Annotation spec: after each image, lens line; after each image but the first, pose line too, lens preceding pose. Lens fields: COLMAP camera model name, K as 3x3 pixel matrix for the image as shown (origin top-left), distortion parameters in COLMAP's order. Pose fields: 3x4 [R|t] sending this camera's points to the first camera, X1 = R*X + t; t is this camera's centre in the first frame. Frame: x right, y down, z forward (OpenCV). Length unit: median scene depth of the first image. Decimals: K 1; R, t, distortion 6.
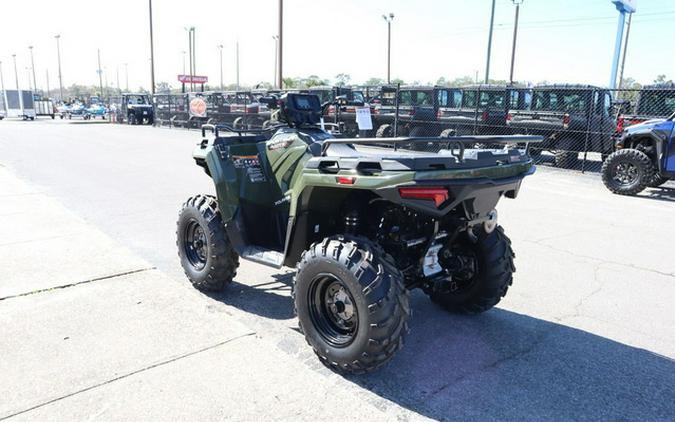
lens RADIAL K [[480.2, 0, 340.5], [0, 480.2, 231.8], [0, 0, 1]] dist [-0.138345, 0.094255]
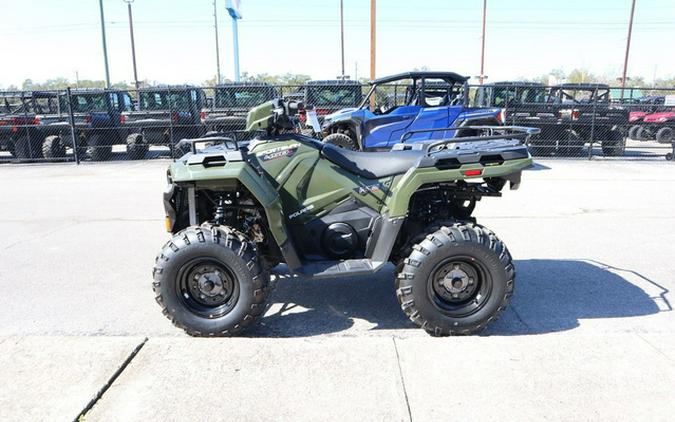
lens RADIAL K [[480.2, 0, 340.5], [0, 480.2, 231.8], [0, 0, 1]] dist [-0.138345, 0.094255]
pose [[0.684840, -0.214292, 0.696472, -0.306624], [0.212422, 0.972979, 0.090494, -0.039995], [-0.697045, 0.085972, 0.711855, 0.116045]]
